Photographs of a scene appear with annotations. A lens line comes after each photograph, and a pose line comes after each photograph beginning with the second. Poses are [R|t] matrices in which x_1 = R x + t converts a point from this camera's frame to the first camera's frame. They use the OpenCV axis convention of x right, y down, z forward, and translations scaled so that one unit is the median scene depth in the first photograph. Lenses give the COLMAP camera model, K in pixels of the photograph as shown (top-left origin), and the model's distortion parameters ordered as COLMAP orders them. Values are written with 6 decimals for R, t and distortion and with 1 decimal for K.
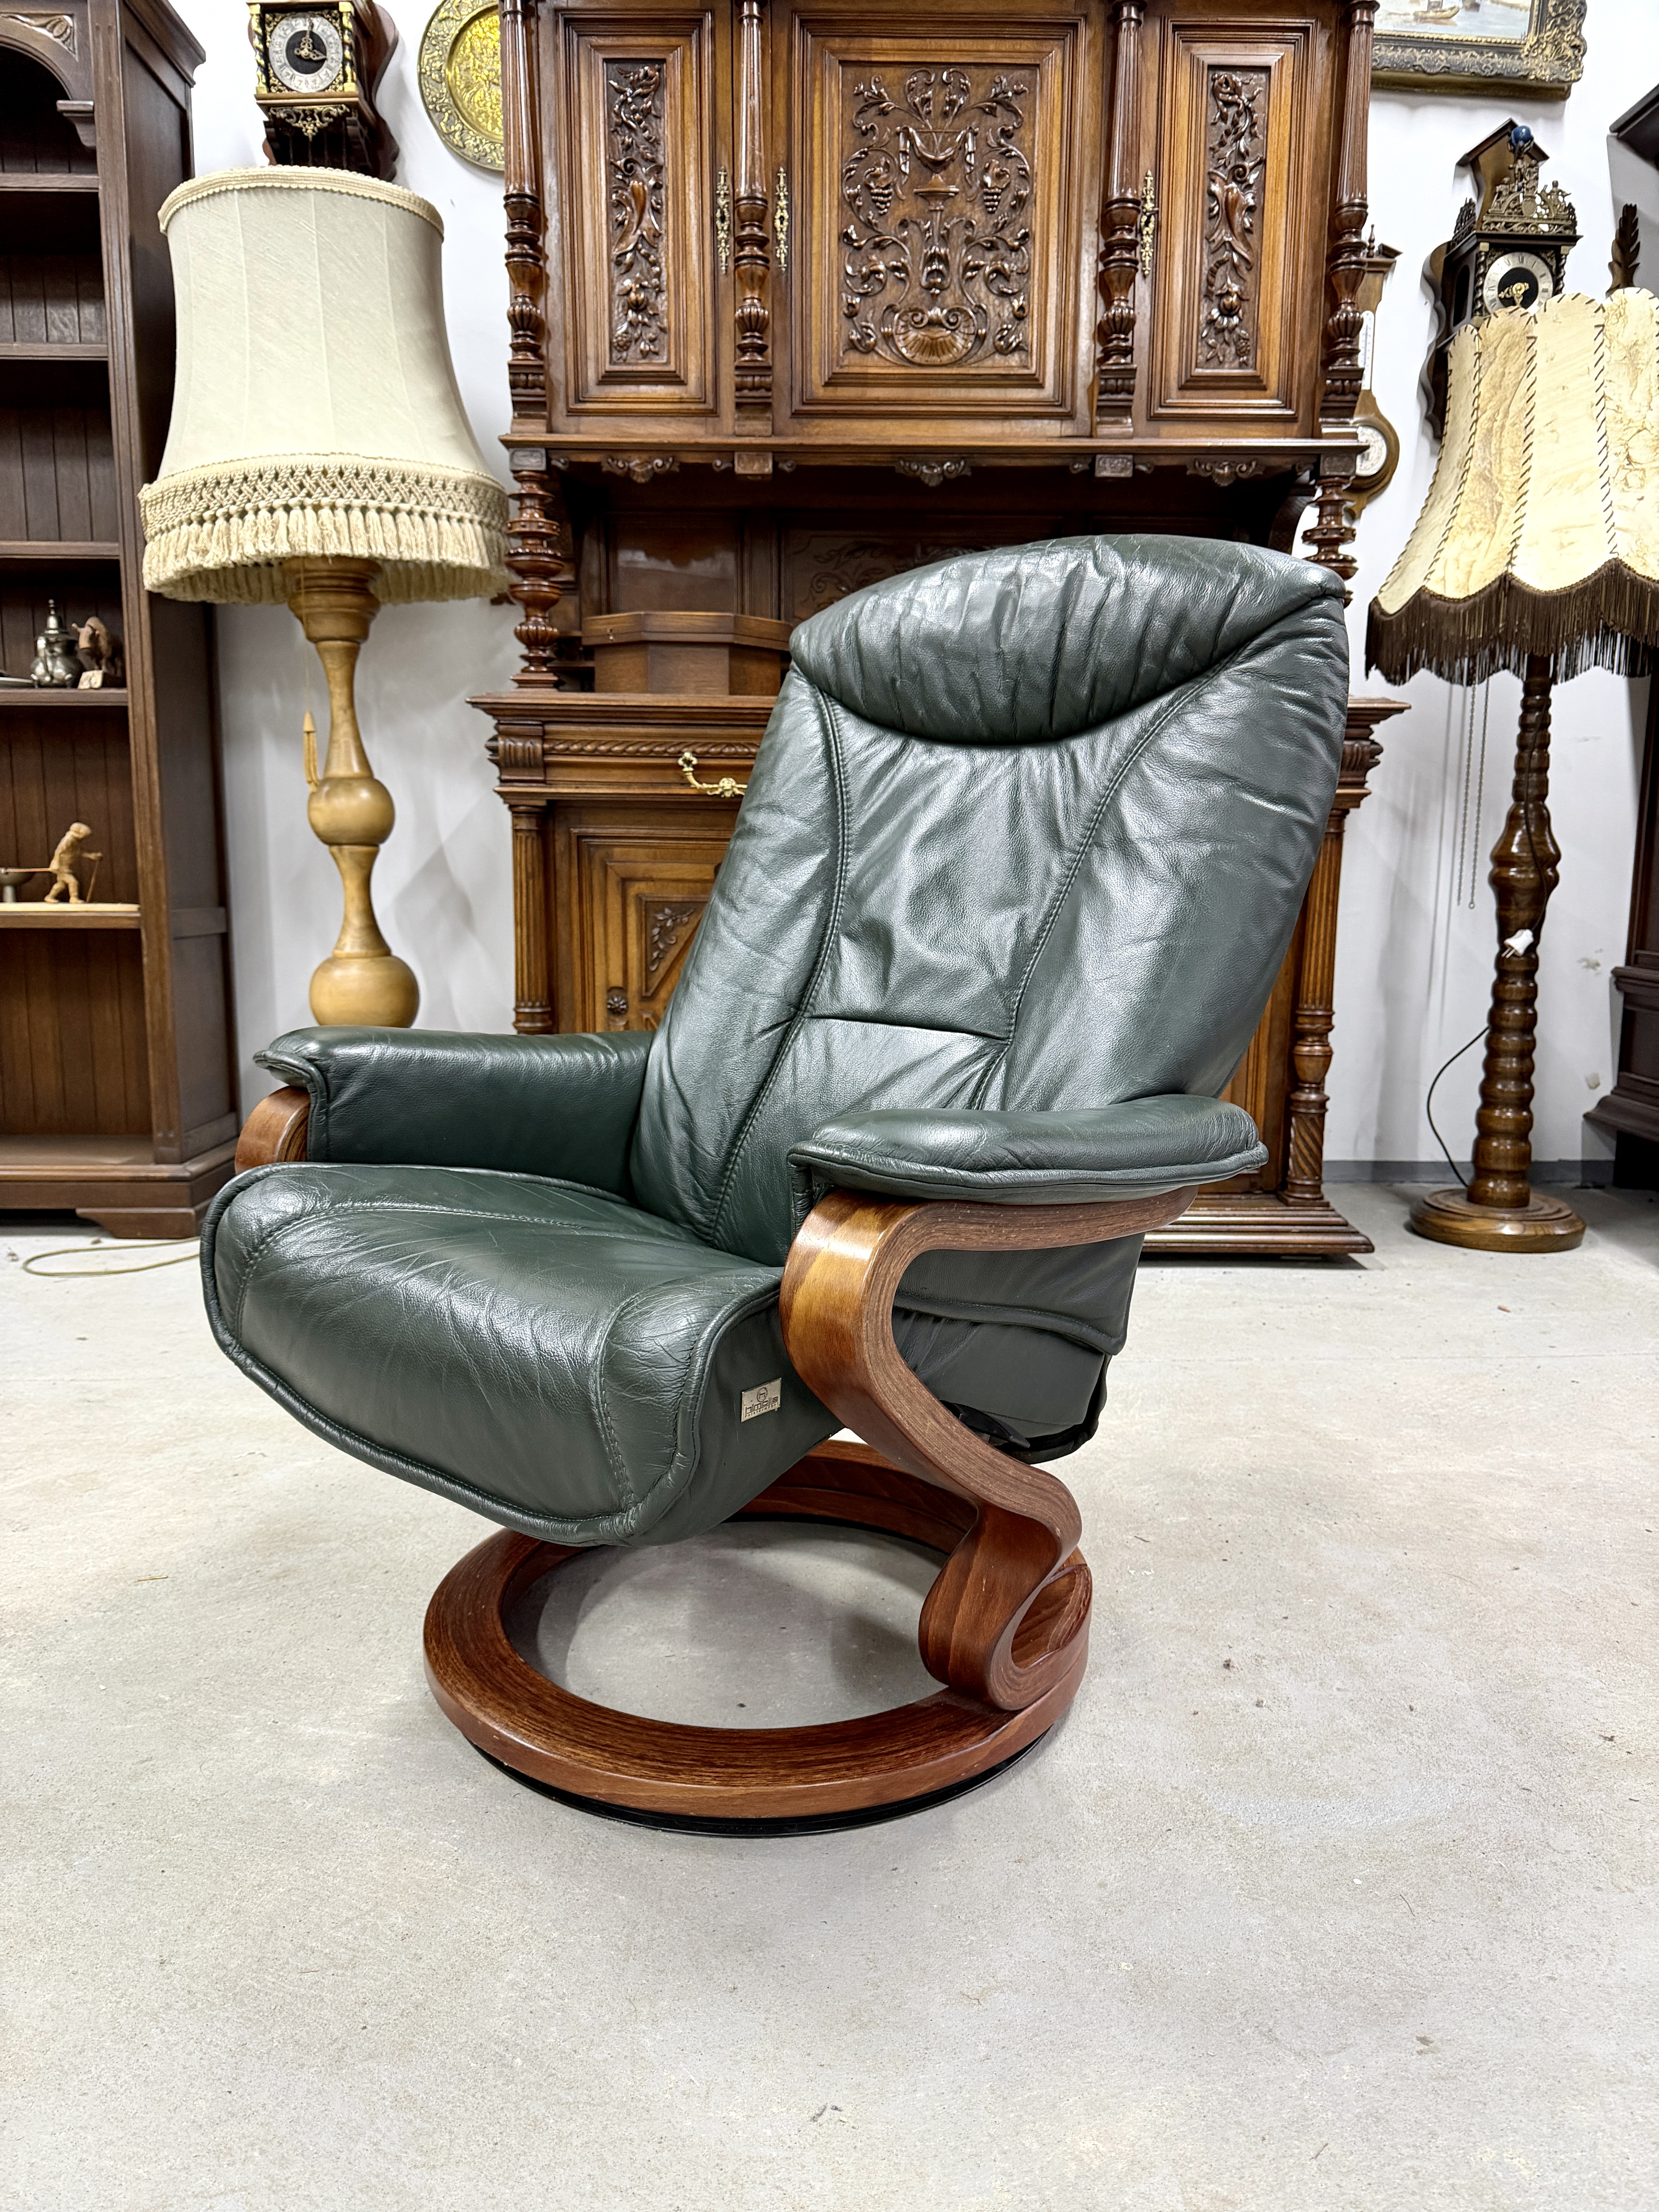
lens RADIAL K [[1535.8, 0, 823.5], [0, 1535.8, 1106.4], [0, 0, 1]] dist [0.015512, -0.016436]
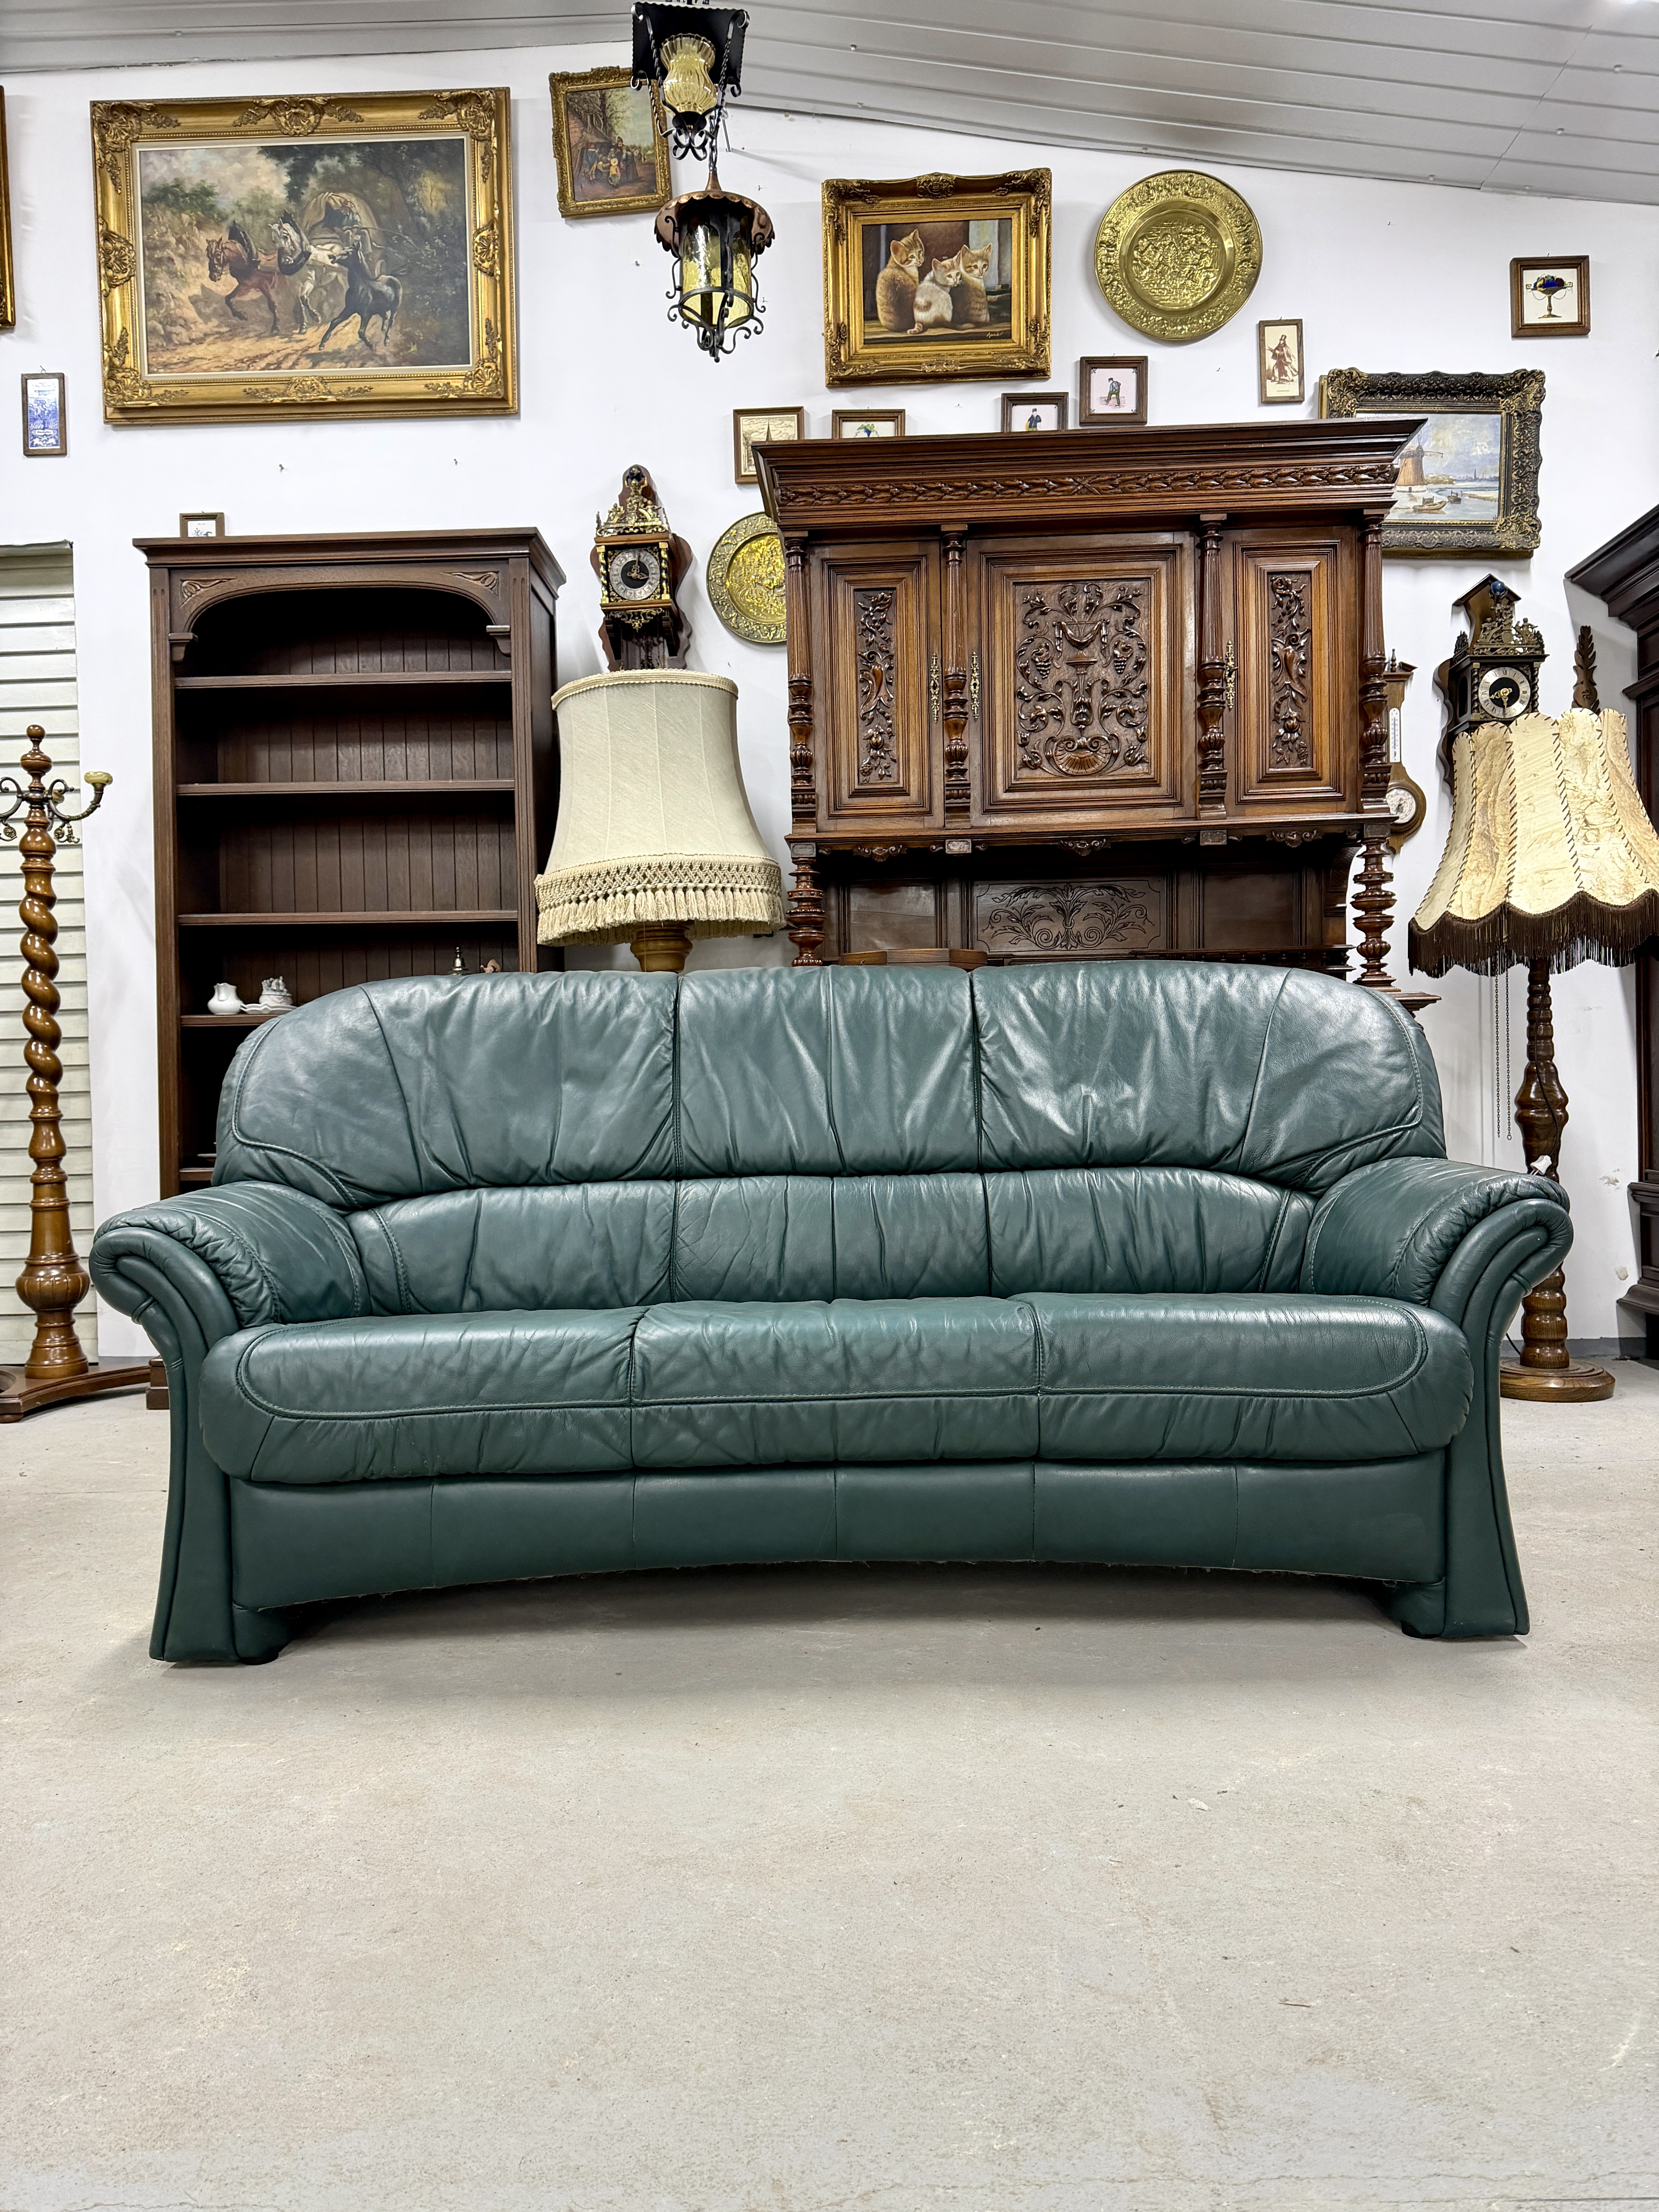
lens RADIAL K [[1535.8, 0, 823.2], [0, 1535.8, 1118.7], [0, 0, 1]] dist [0.015512, -0.016436]
pose [[0.998001, -0.023483, -0.058673, -0.088455], [0.014640, 0.989053, -0.146832, 0.040397], [0.061479, 0.145680, 0.987420, -0.357444]]
